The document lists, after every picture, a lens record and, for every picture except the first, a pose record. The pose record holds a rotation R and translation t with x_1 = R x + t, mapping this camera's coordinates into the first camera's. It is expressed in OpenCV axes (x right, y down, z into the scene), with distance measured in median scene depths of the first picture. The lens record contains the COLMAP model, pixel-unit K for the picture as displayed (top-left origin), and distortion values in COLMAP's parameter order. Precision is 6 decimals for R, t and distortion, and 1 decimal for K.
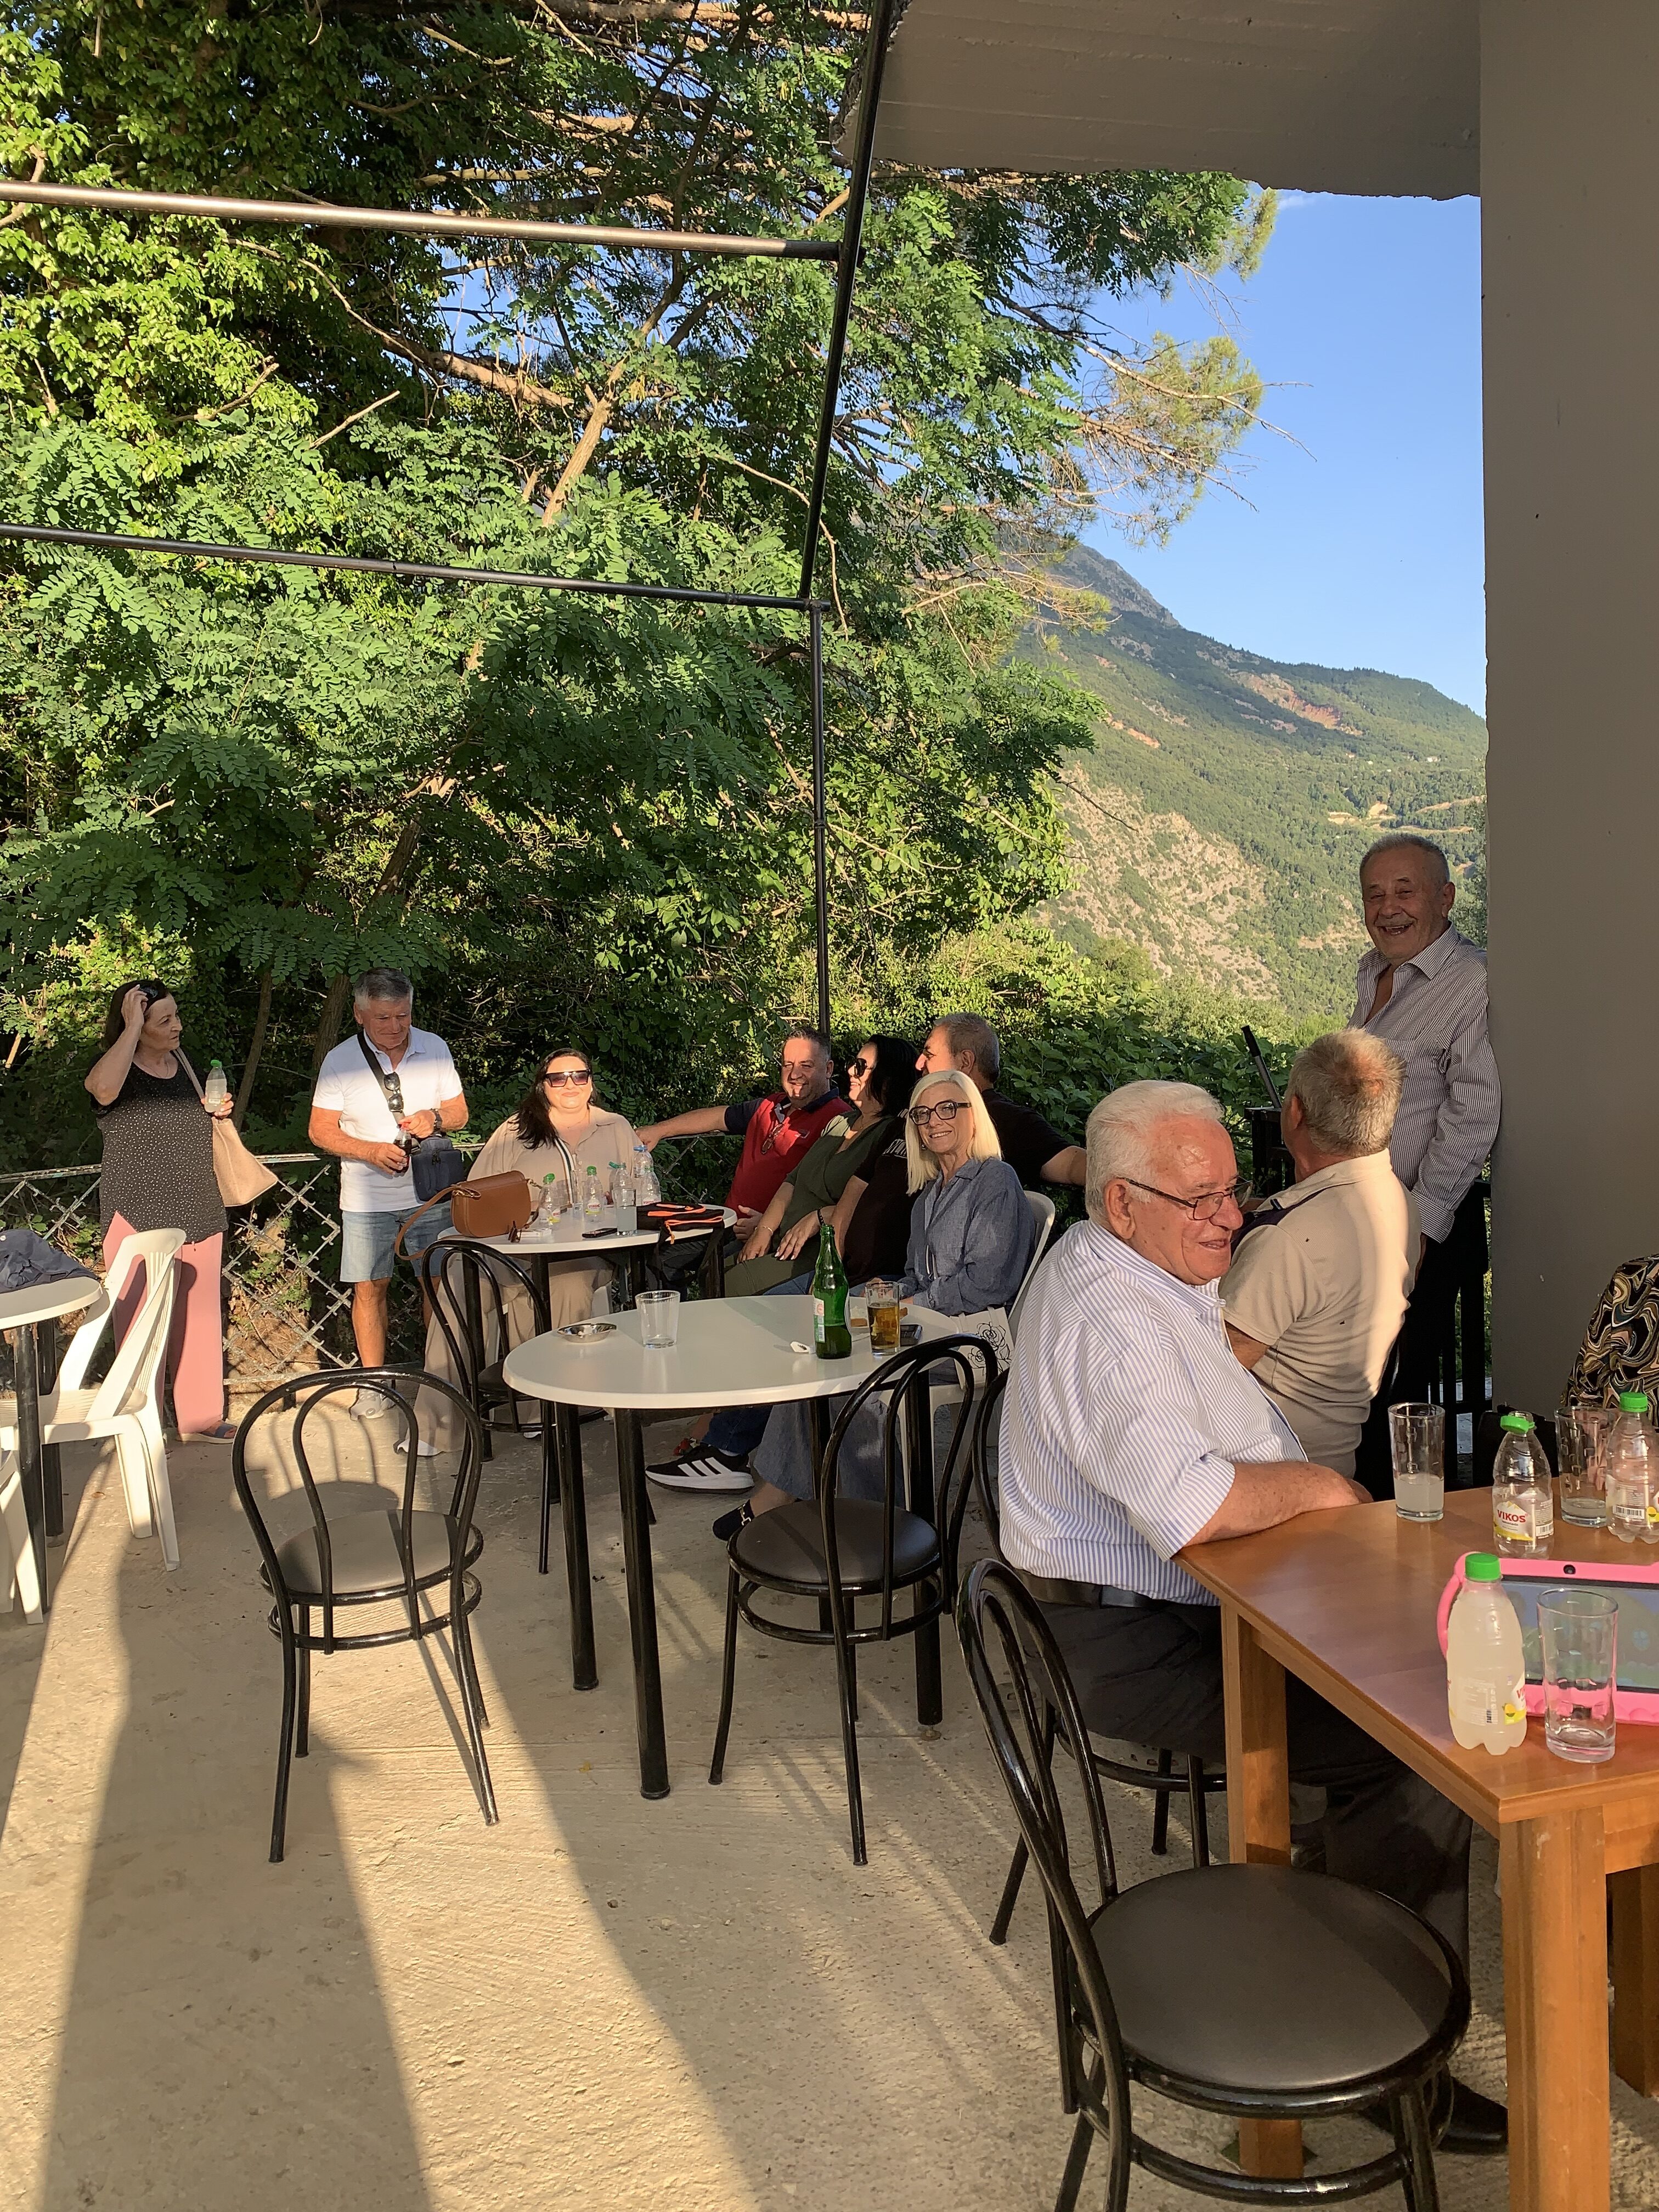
lens RADIAL K [[1652.4, 0, 848.7], [0, 1652.4, 1071.7], [0, 0, 1]] dist [0.101837, -0.176441]
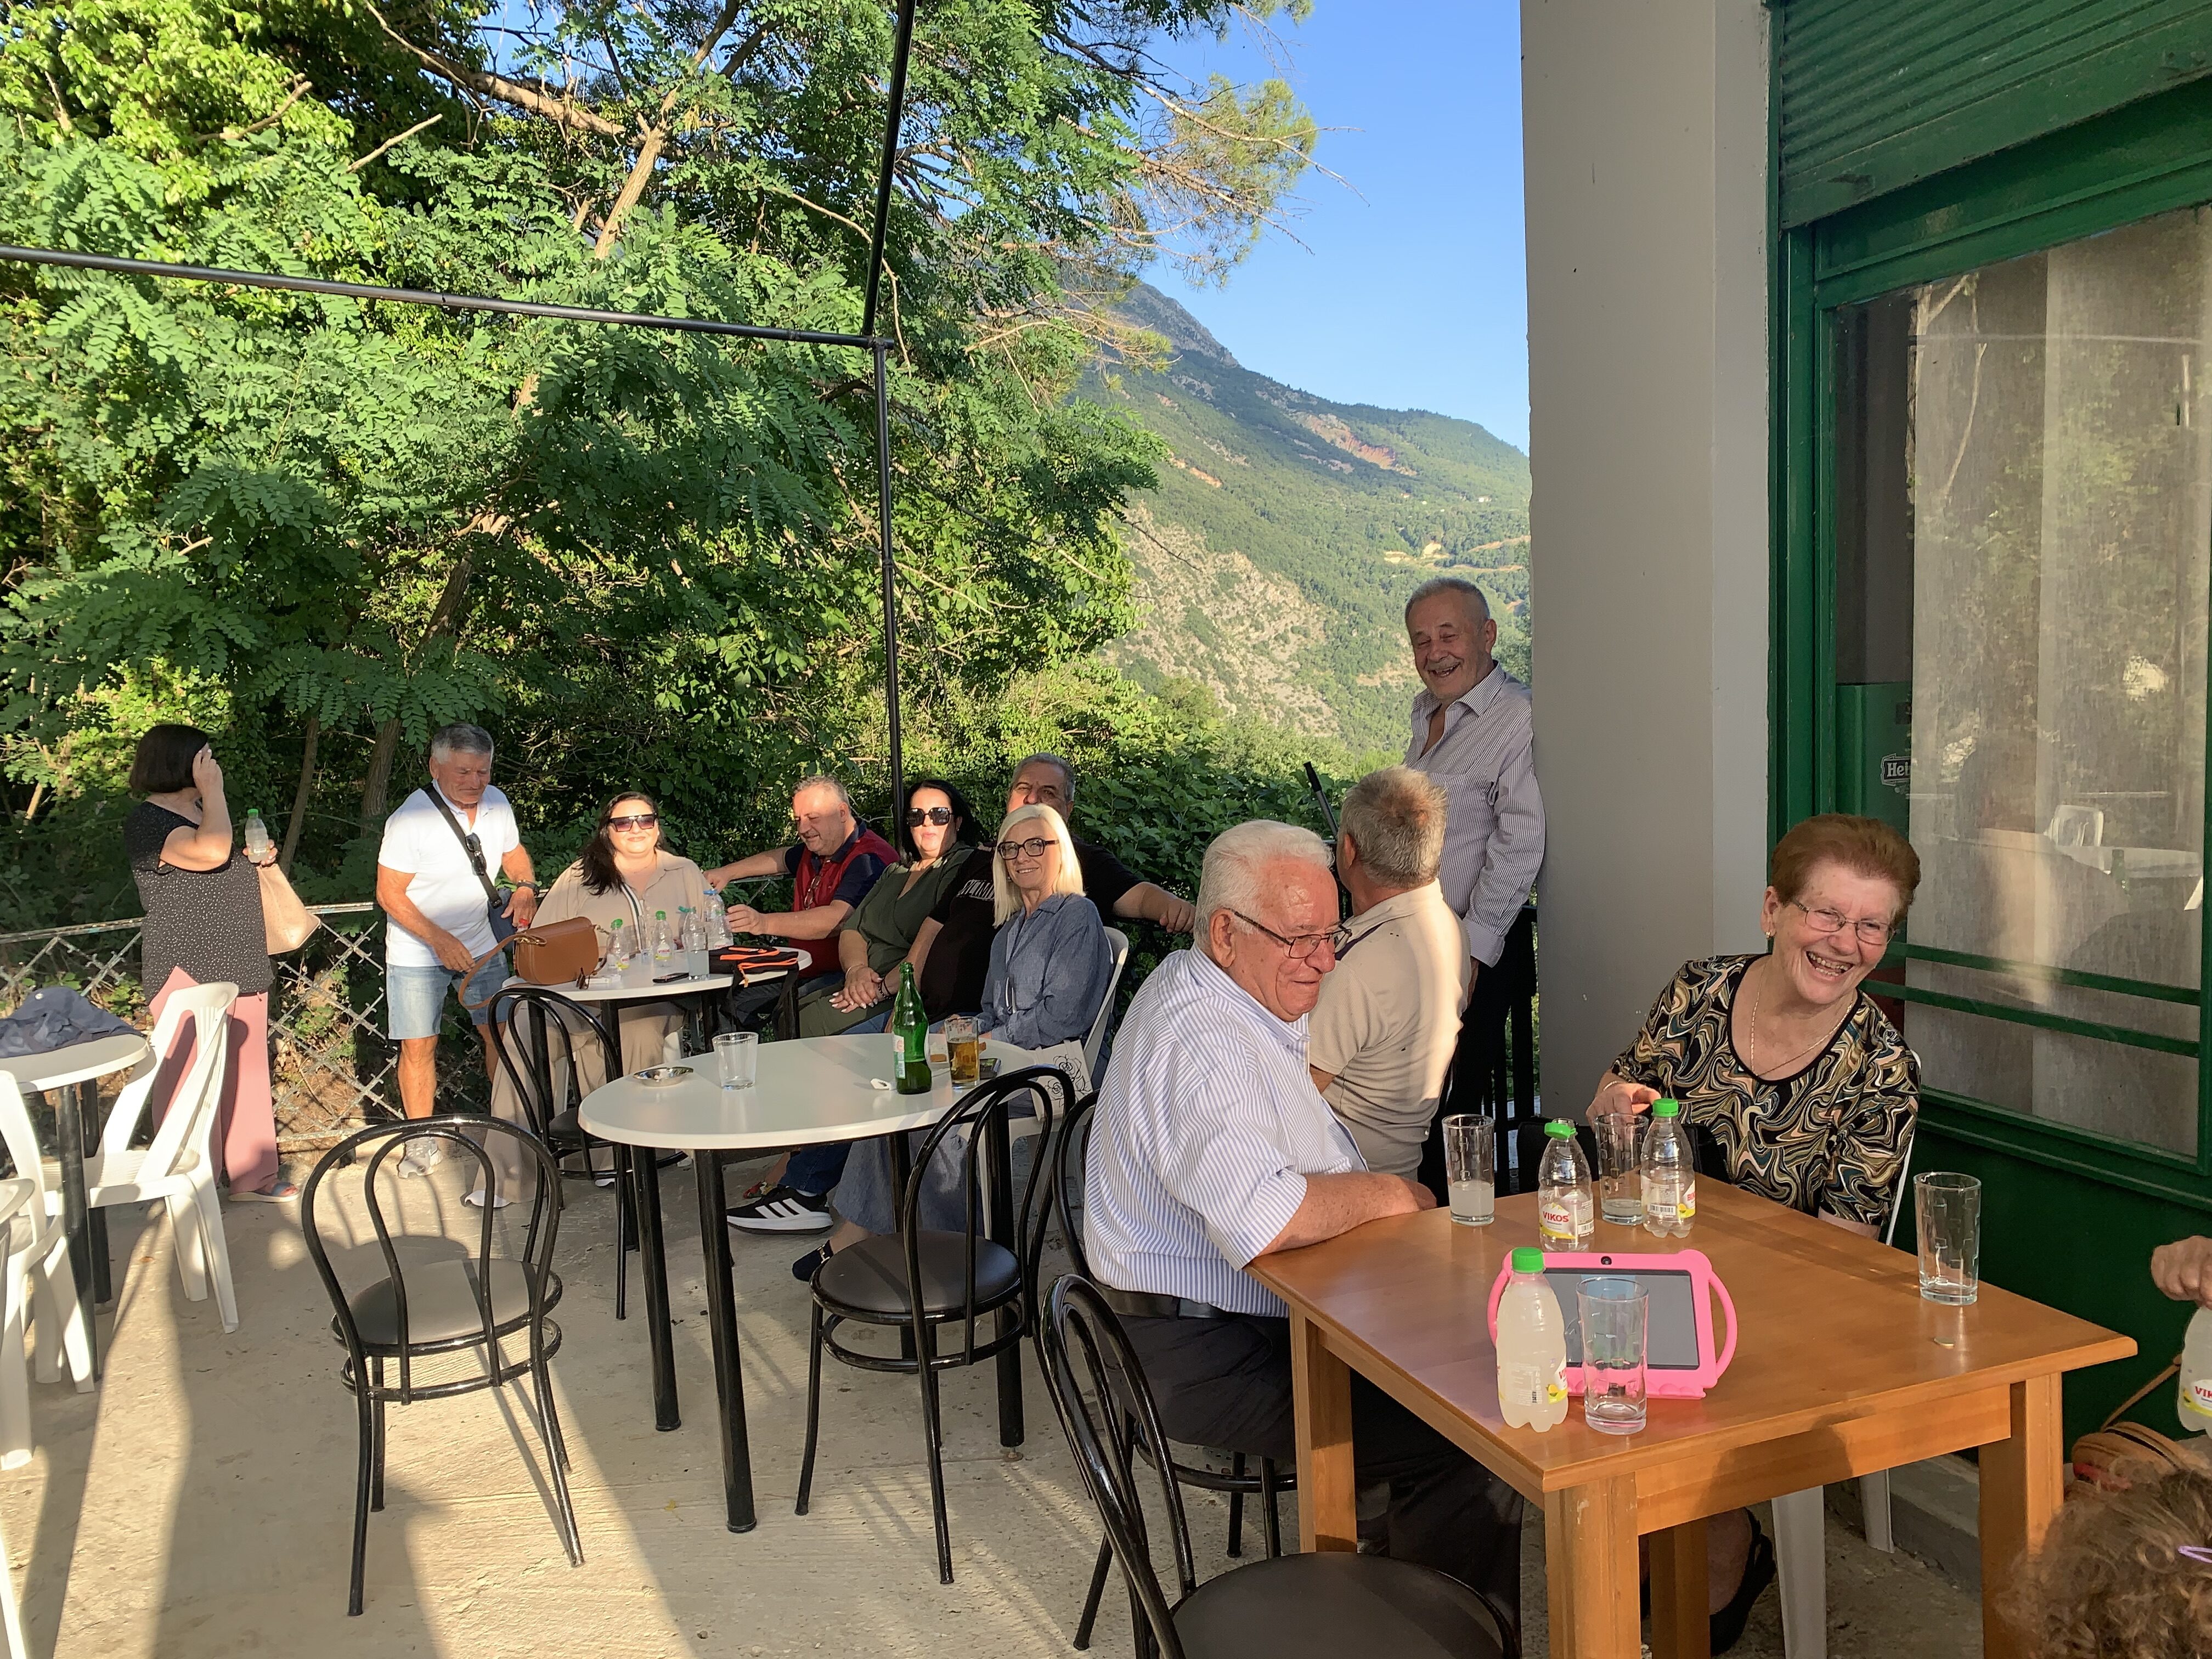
lens RADIAL K [[1663.5, 0, 1066.6], [0, 1663.5, 837.5], [0, 0, 1]] dist [0.061178, -0.057531]
pose [[0.995860, -0.014658, 0.089714, -0.002026], [0.013235, 0.999777, 0.016444, 0.000114], [-0.089935, -0.015189, 0.995832, -0.009219]]
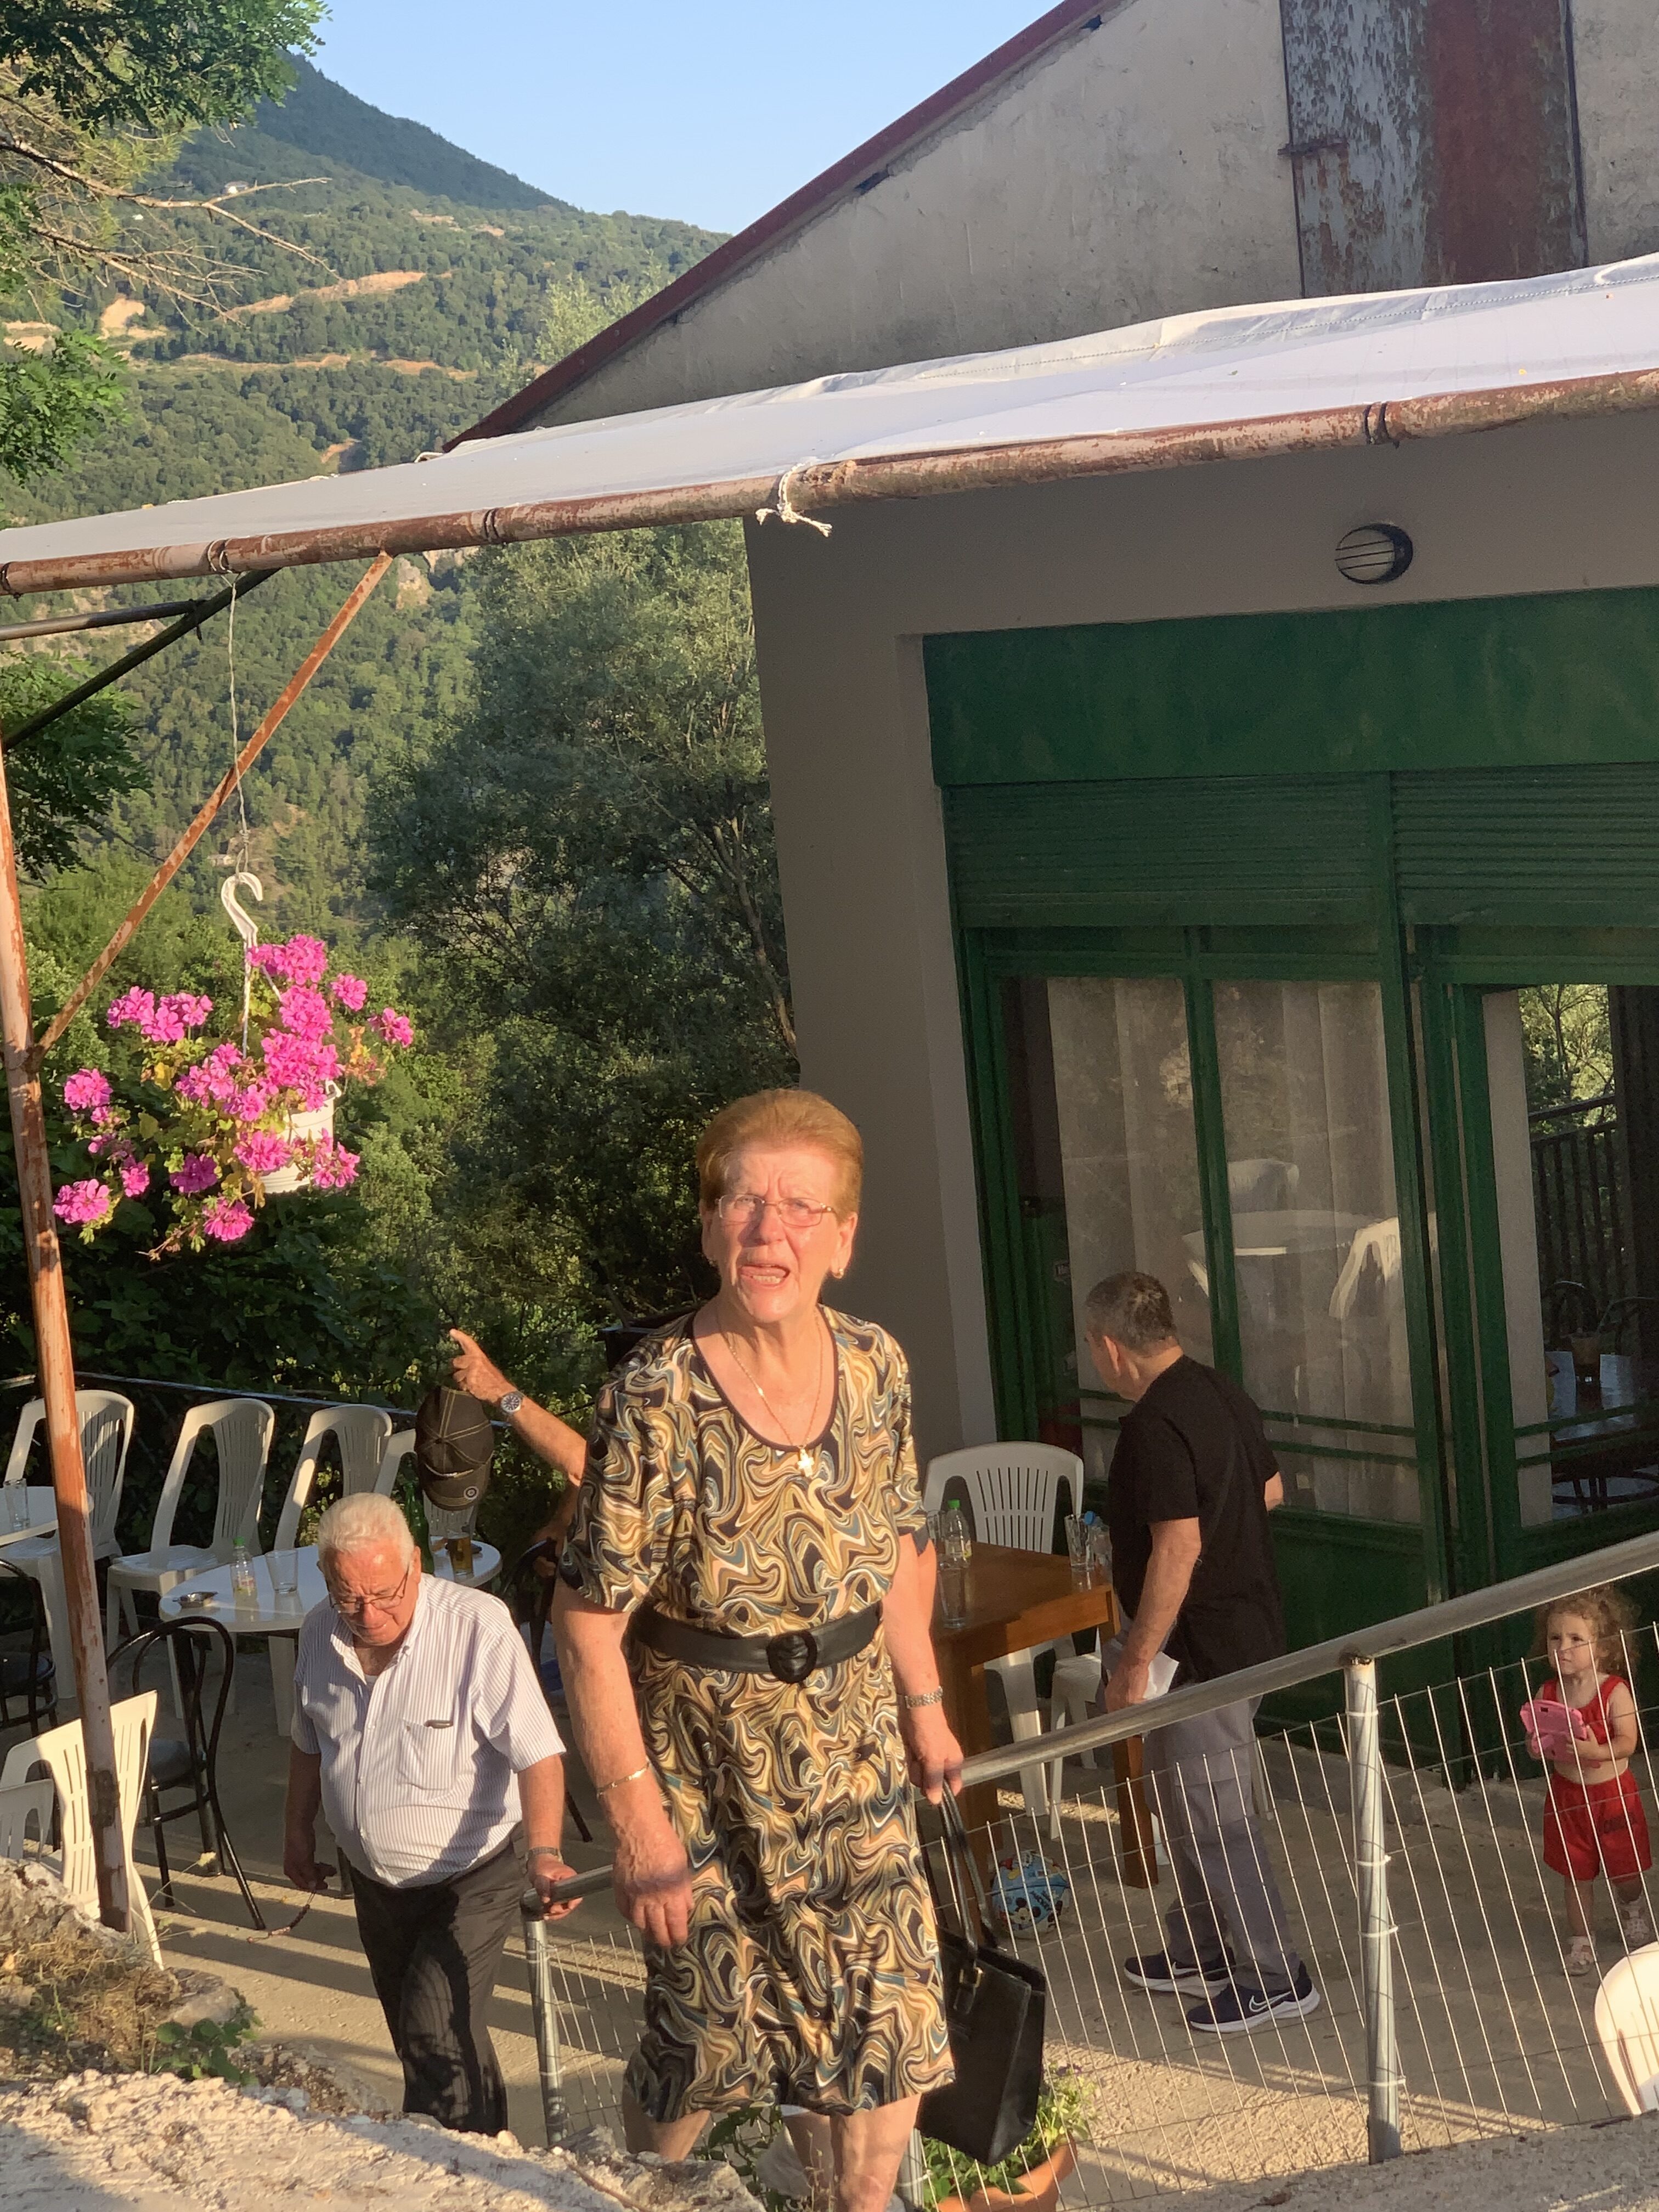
lens RADIAL K [[4321.4, 0, 836.4], [0, 4321.4, 1200.6], [0, 0, 1]] dist [-0.058636, 1.211352]
pose [[0.892506, -0.114330, 0.436304, -0.170602], [0.092266, 0.993163, 0.071511, -0.049685], [-0.441497, -0.023568, 0.896953, -0.329121]]
